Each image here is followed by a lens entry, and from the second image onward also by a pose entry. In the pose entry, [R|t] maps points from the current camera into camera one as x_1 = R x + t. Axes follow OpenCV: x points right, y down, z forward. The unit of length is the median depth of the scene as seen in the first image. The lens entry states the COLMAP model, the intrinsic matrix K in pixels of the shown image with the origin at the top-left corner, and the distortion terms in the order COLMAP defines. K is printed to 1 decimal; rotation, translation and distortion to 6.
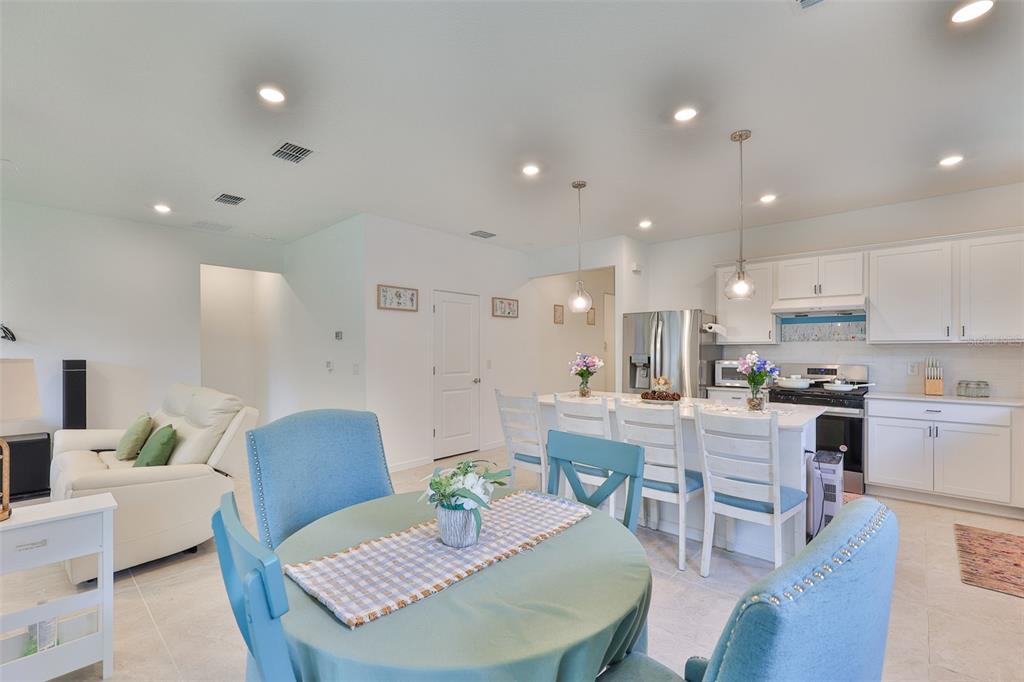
lens RADIAL K [[443.2, 0, 508.1], [0, 443.2, 346.4], [0, 0, 1]] dist [0.000801, 0.000168]
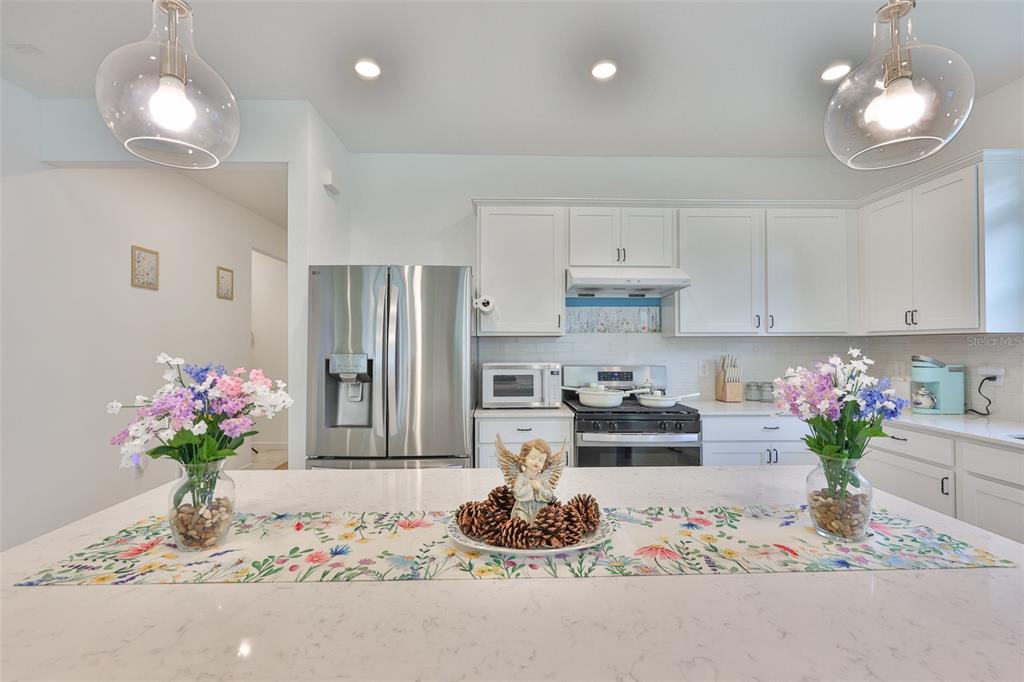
lens RADIAL K [[443.2, 0, 508.1], [0, 443.2, 346.4], [0, 0, 1]] dist [0.000801, 0.000168]
pose [[0.727653, -0.000838, 0.685945, 0.107345], [-0.006656, 0.999944, 0.008282, 0.005280], [-0.685914, -0.010592, 0.727606, 0.592354]]
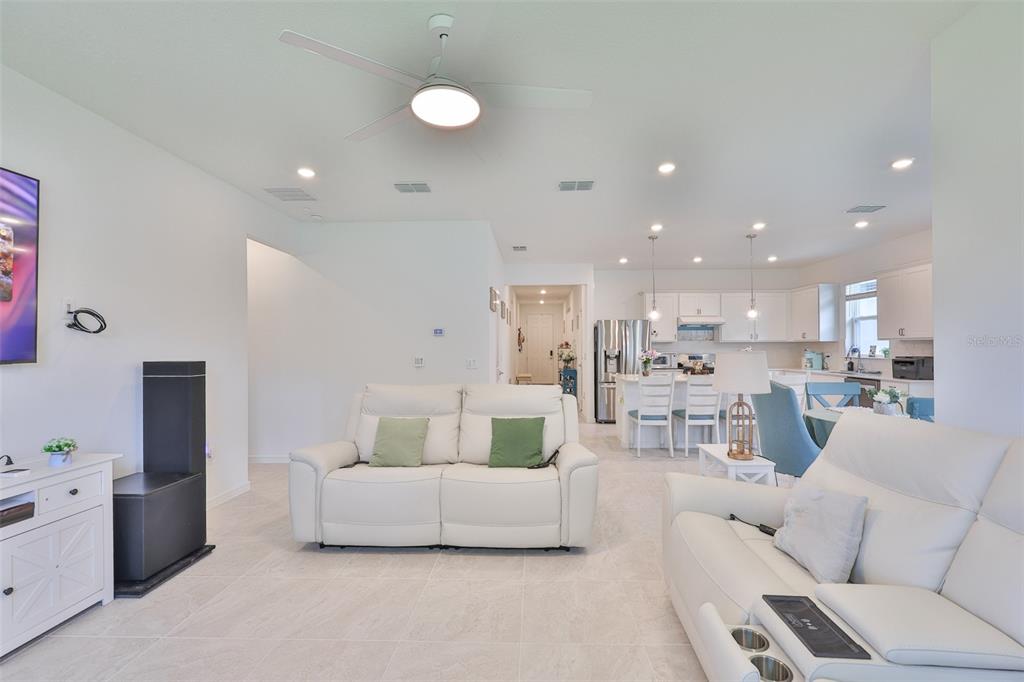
lens RADIAL K [[443.2, 0, 508.1], [0, 443.2, 346.4], [0, 0, 1]] dist [0.000801, 0.000168]
pose [[0.743004, -0.001424, 0.669286, -1.005616], [-0.004701, 0.999962, 0.007347, 0.001570], [-0.669271, -0.008605, 0.742969, 0.176817]]
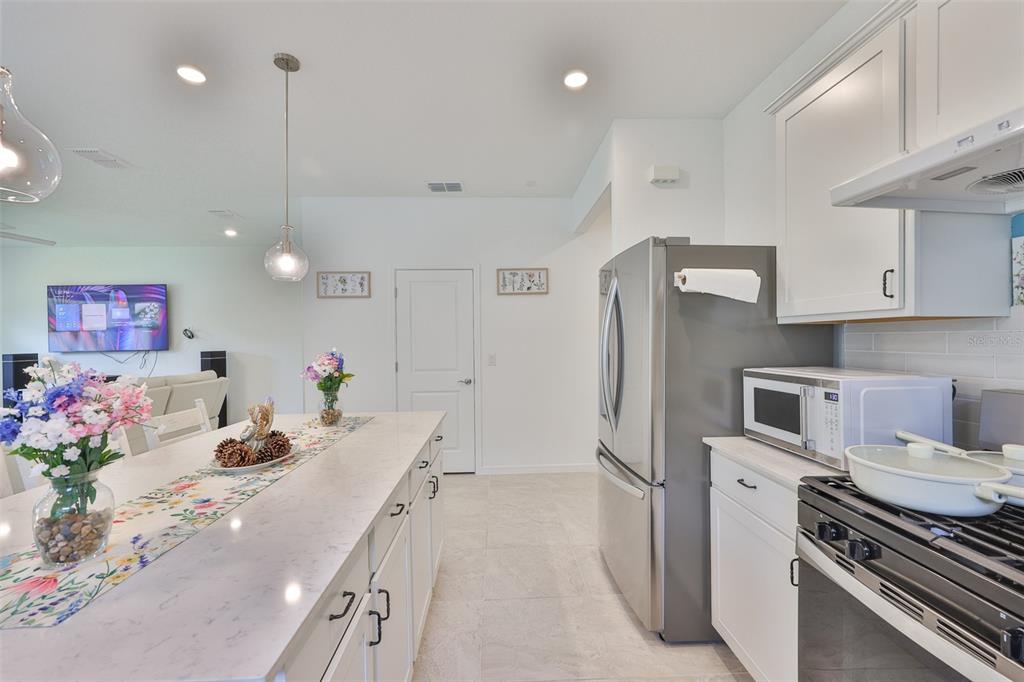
lens RADIAL K [[431.6, 0, 512.0], [0, 431.6, 341.0], [0, 0, 1]] dist [-0.000752, -0.000414]
pose [[0.702201, -0.006110, -0.711952, 0.614221], [0.018645, 0.999778, 0.009810, 0.002744], [0.711734, -0.020162, 0.702160, 0.640371]]
